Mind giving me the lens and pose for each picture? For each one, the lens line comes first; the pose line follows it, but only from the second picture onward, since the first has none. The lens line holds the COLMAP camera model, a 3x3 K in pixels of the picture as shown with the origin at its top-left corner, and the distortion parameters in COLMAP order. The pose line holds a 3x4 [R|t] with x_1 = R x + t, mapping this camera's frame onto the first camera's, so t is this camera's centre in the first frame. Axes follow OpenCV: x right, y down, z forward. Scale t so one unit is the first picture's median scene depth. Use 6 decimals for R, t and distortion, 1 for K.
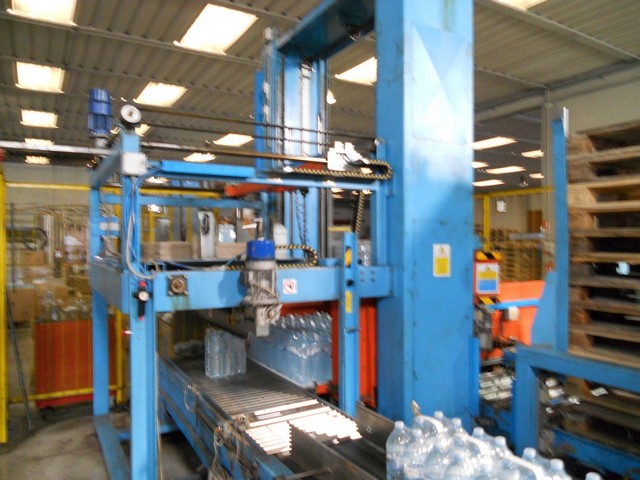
lens RADIAL K [[495.2, 0, 323.0], [0, 495.2, 245.8], [0, 0, 1]] dist [-0.008563, -0.009876]
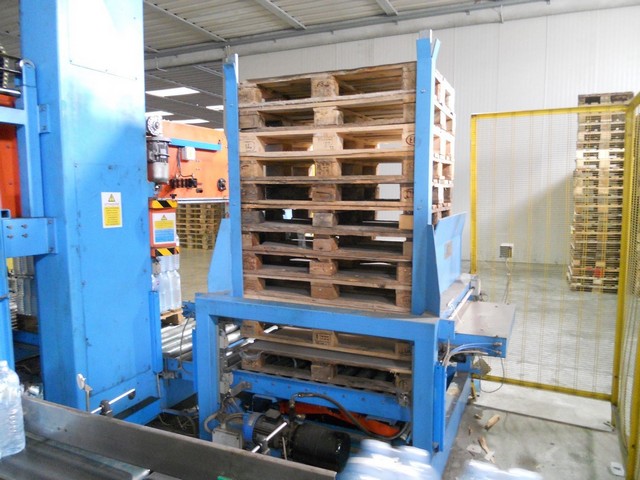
lens RADIAL K [[495.2, 0, 323.0], [0, 495.2, 245.8], [0, 0, 1]] dist [-0.008563, -0.009876]
pose [[0.823228, -0.053911, 0.565145, 0.048101], [0.000903, 0.995604, 0.093660, 0.010720], [-0.567710, -0.076593, 0.819658, 0.054274]]
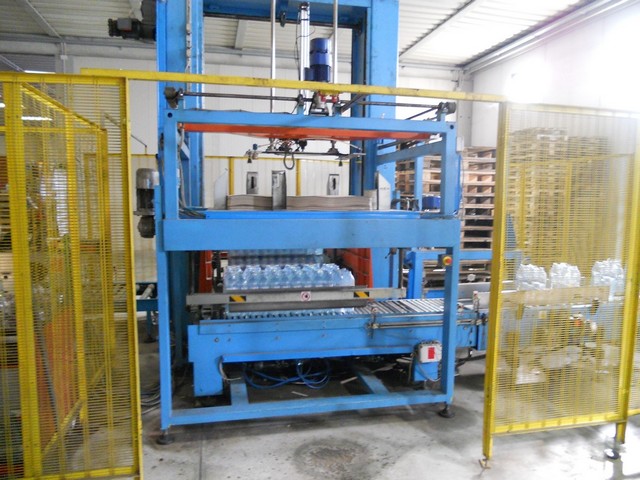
lens RADIAL K [[495.2, 0, 323.0], [0, 495.2, 245.8], [0, 0, 1]] dist [-0.008563, -0.009876]
pose [[0.319121, -0.086814, 0.943729, -1.098979], [-0.005437, 0.995611, 0.093425, 0.001722], [-0.947698, -0.034945, 0.317249, 0.527407]]
